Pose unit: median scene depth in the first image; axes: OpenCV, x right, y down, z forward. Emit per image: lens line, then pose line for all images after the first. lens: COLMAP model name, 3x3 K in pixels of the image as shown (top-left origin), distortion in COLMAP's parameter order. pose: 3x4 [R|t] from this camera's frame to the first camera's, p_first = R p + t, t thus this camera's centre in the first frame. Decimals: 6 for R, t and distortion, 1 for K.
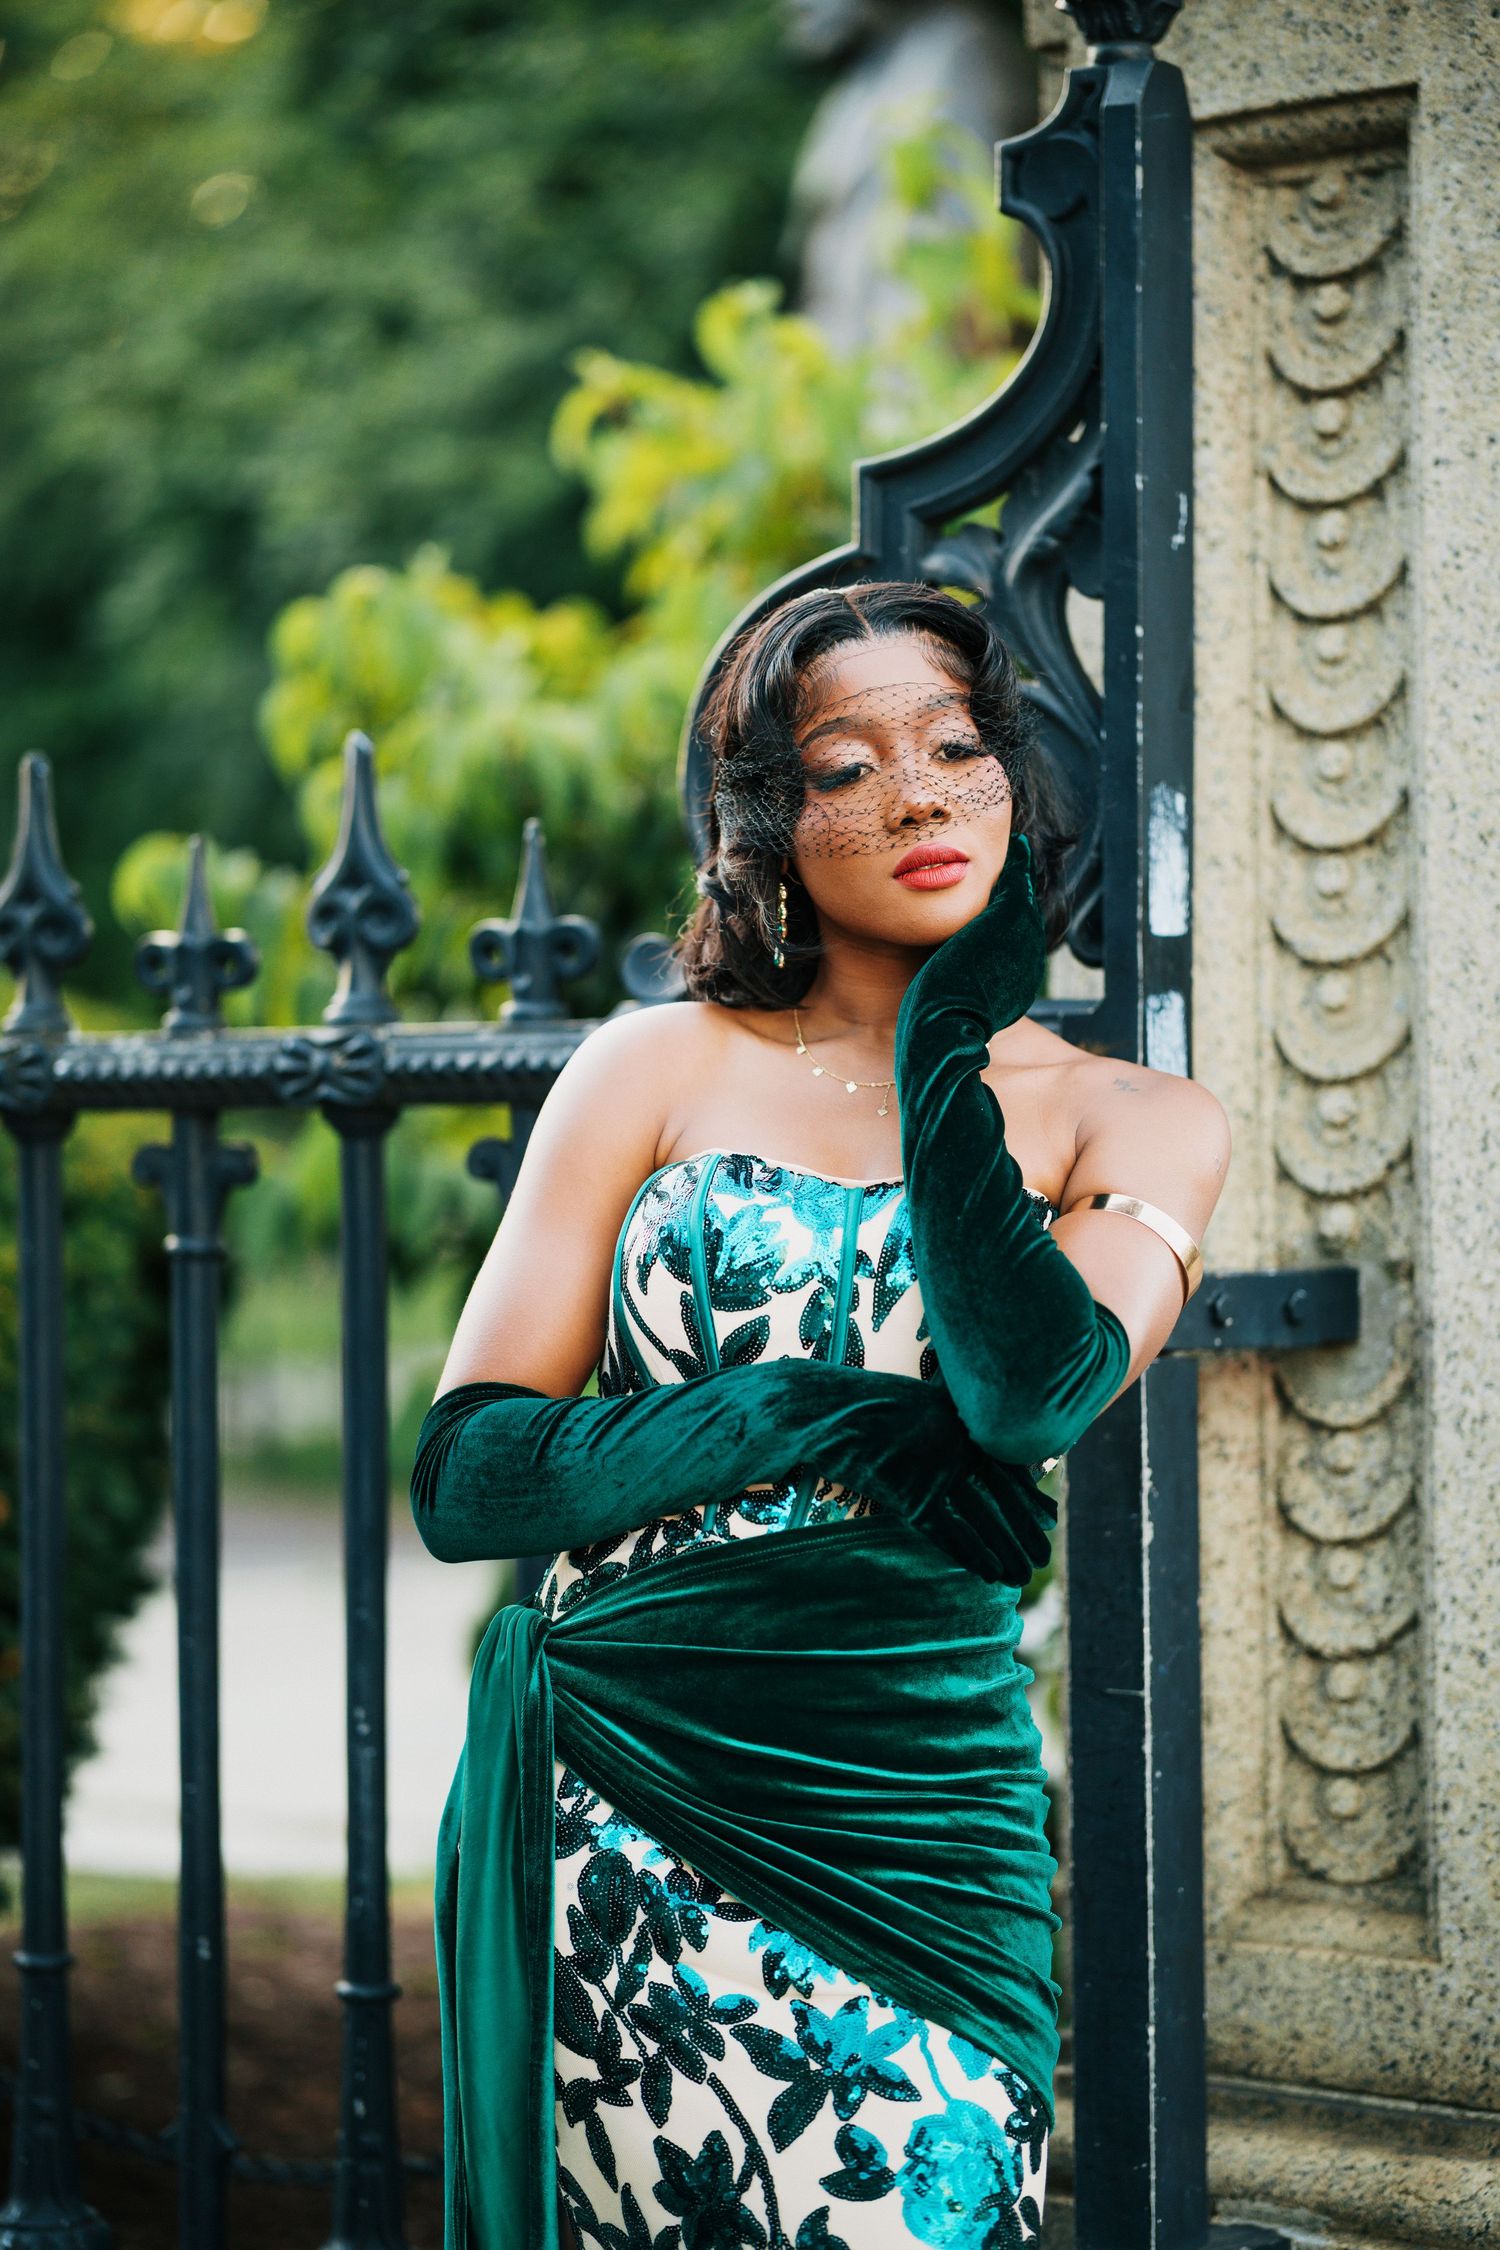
lens RADIAL K [[5339.8, 0, 755.3], [0, 5339.8, 1122.7], [0, 0, 1]] dist [0.009031, 0.000000]
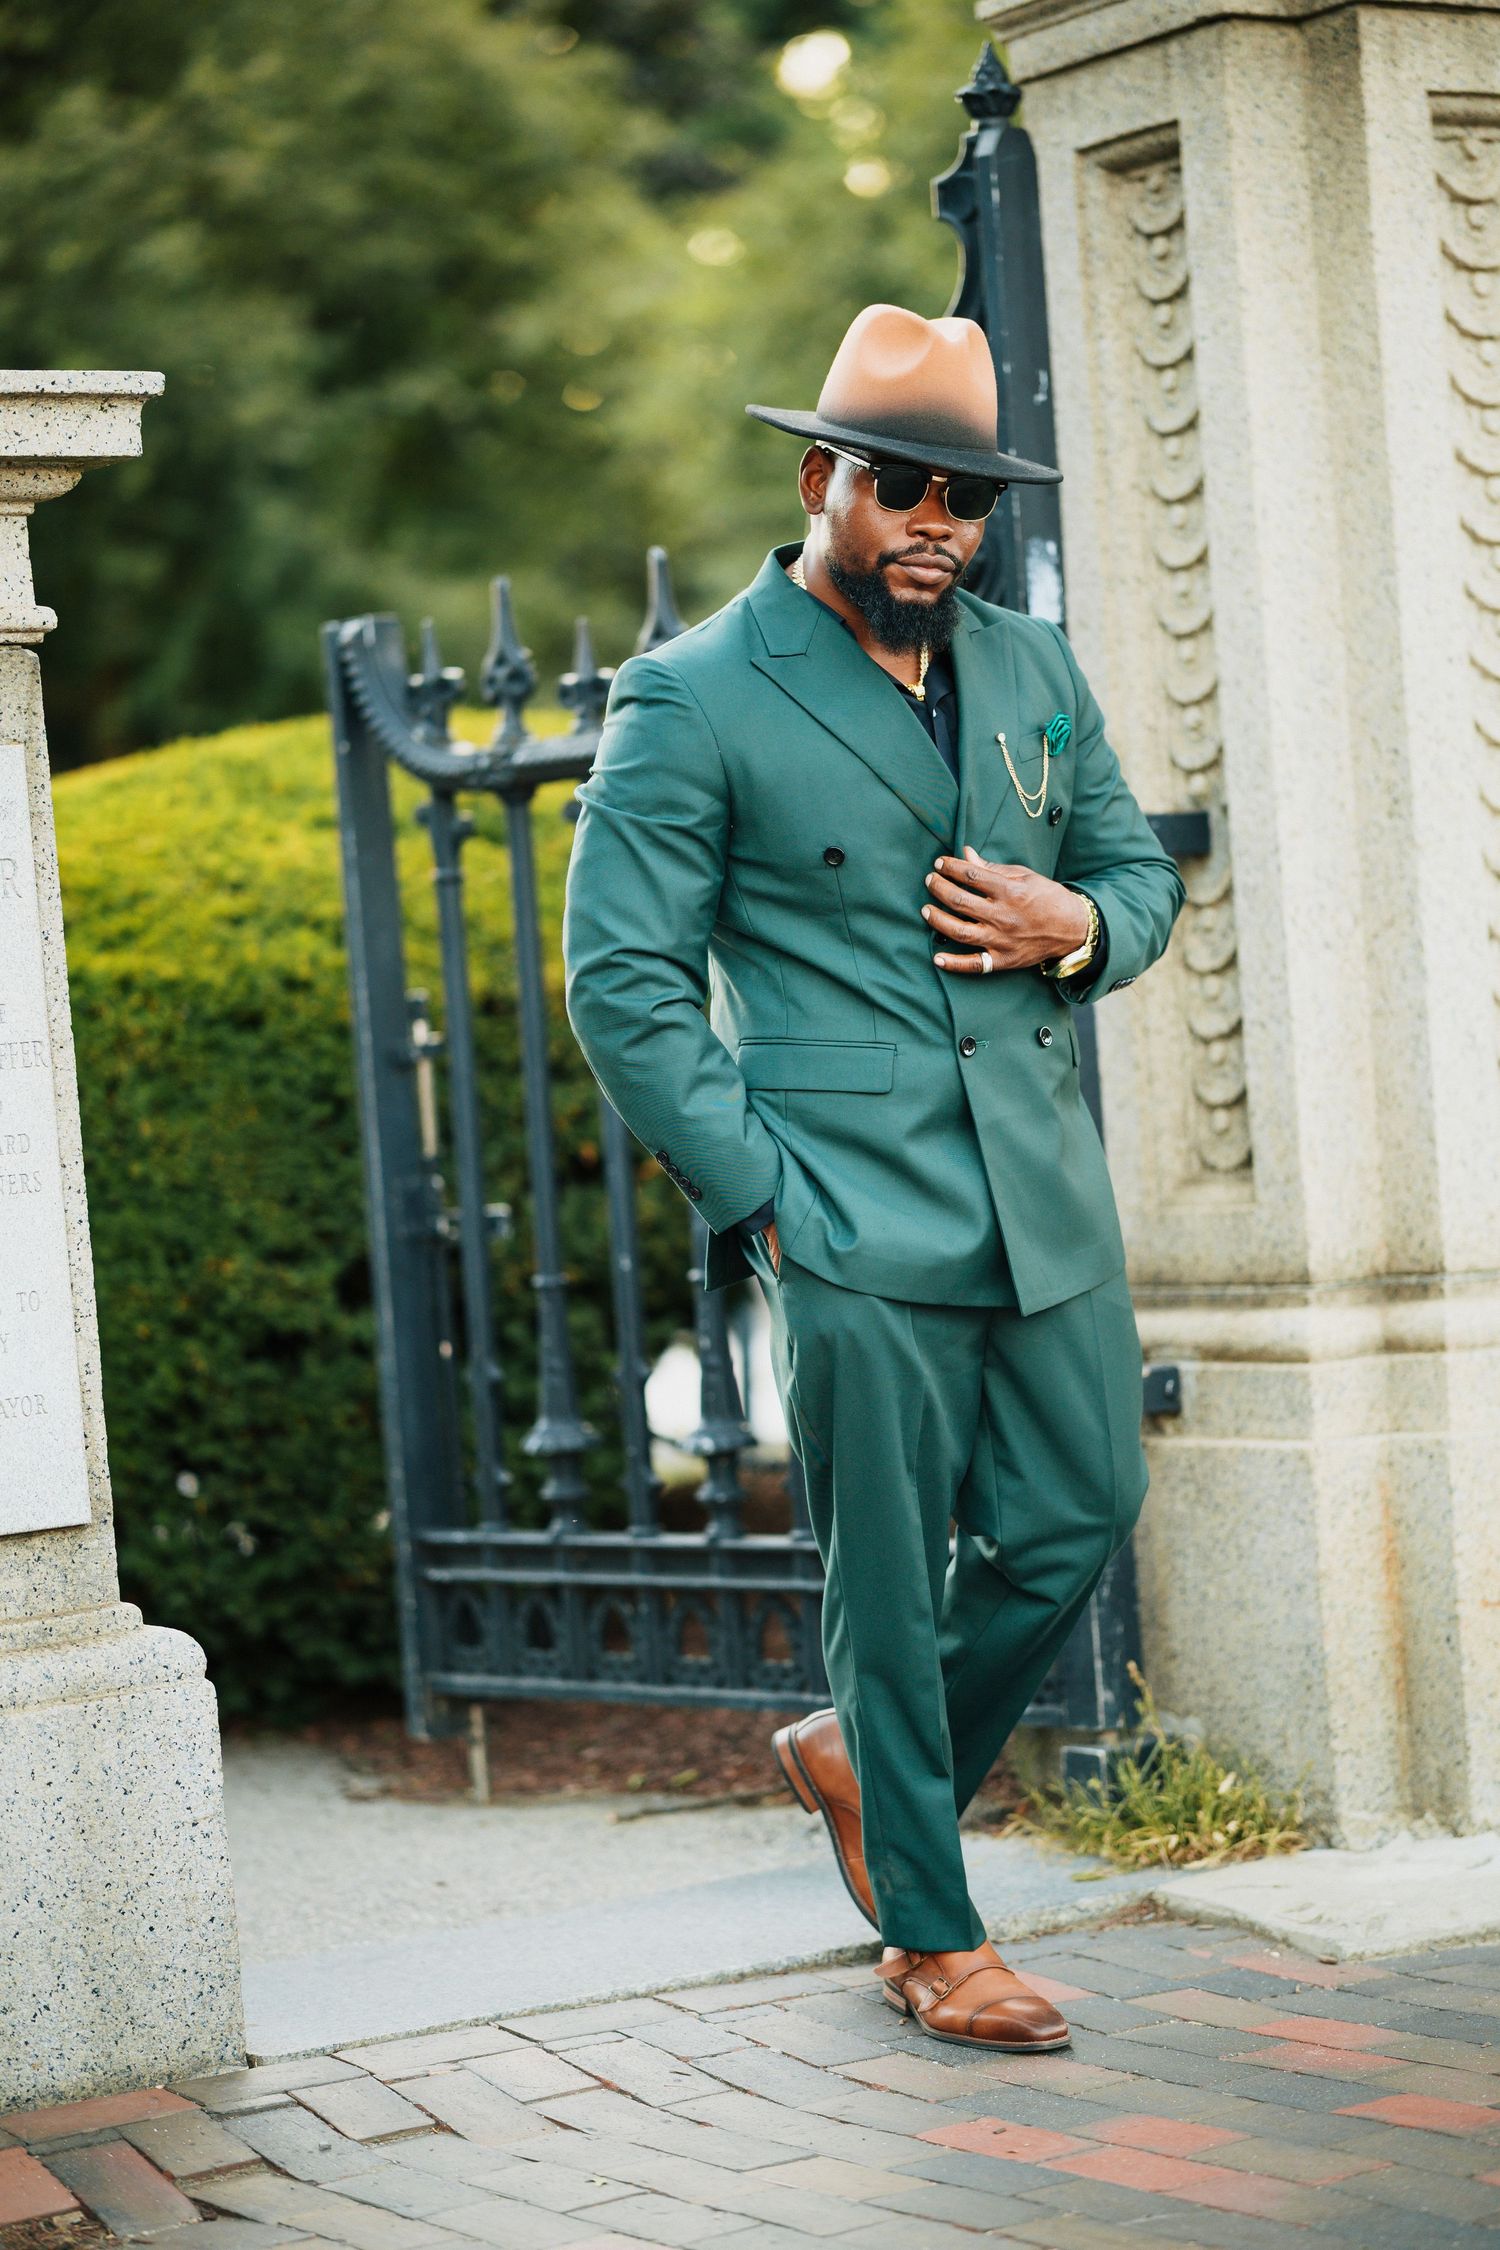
lens RADIAL K [[5339.8, 0, 768.4], [0, 5339.8, 1135.7], [0, 0, 1]] dist [0.009031, 0.000000]
pose [[0.965815, -0.057585, -0.252756, 0.402761], [0.064648, 0.997713, 0.019721, 0.088082], [0.251042, -0.035387, 0.967329, -0.694800]]
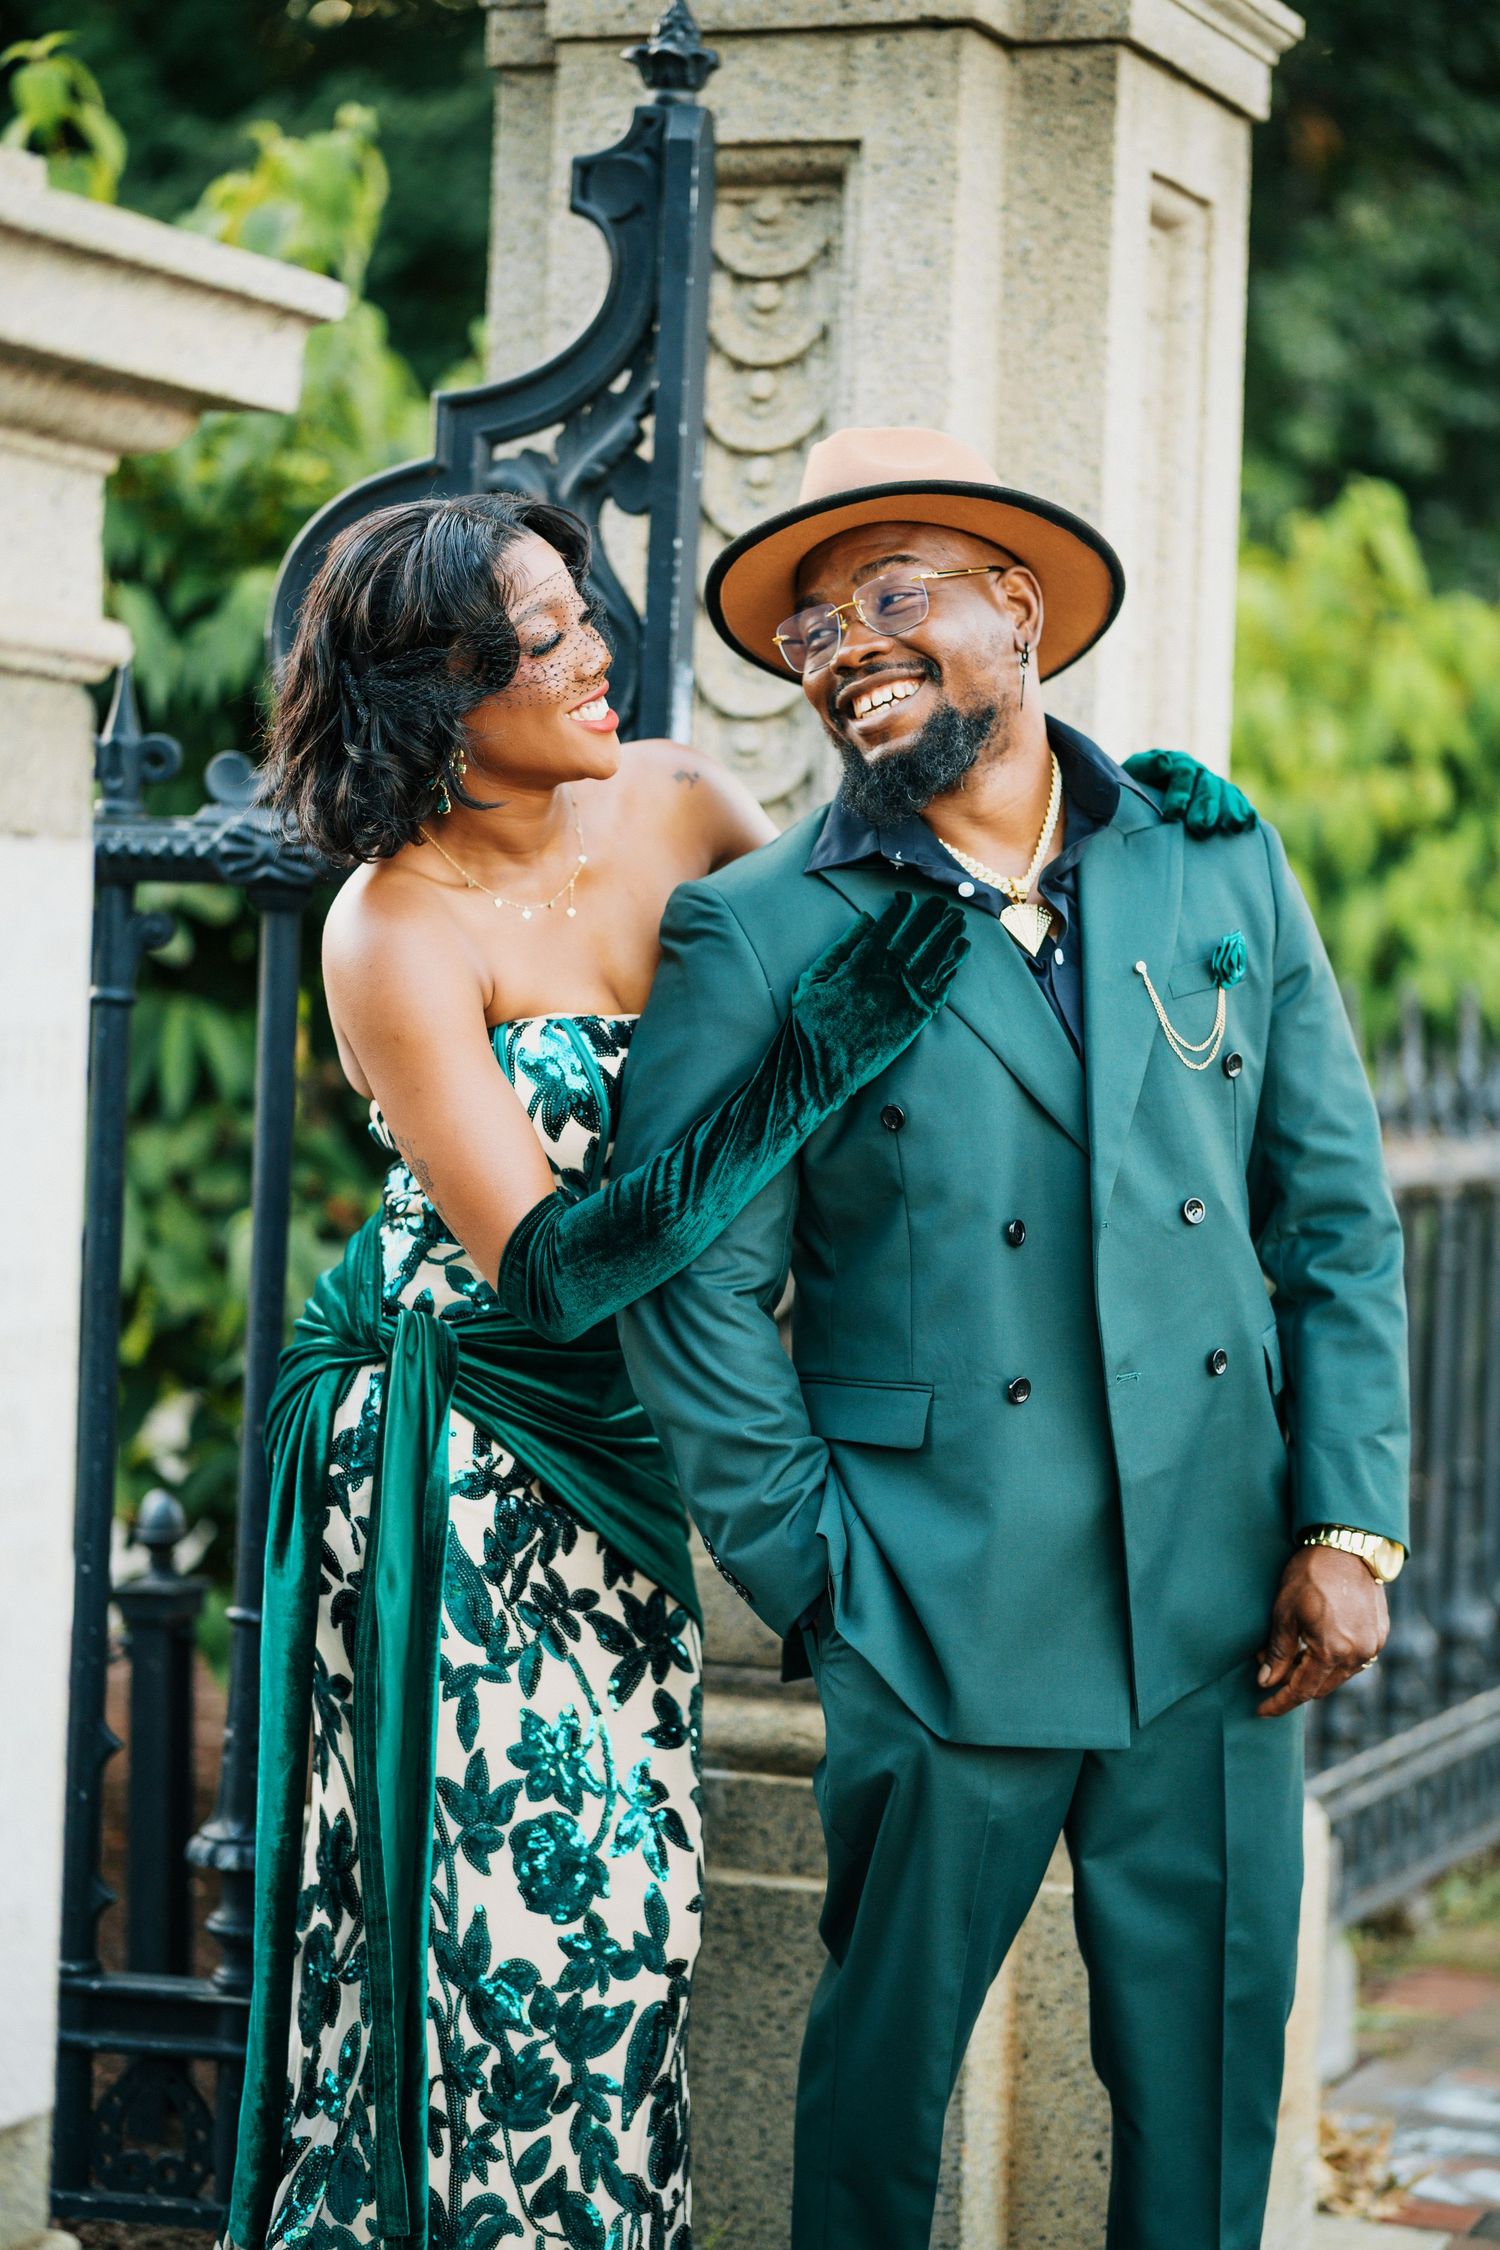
lens RADIAL K [[5339.8, 0, 720.2], [0, 5339.8, 1128.2], [0, 0, 1]] dist [0.009031, 0.000000]
pose [[0.942943, 0.037843, 0.330795, -0.326195], [-0.046381, 0.998762, 0.017953, 0.025693], [-0.329707, -0.032272, 0.943532, -0.230065]]
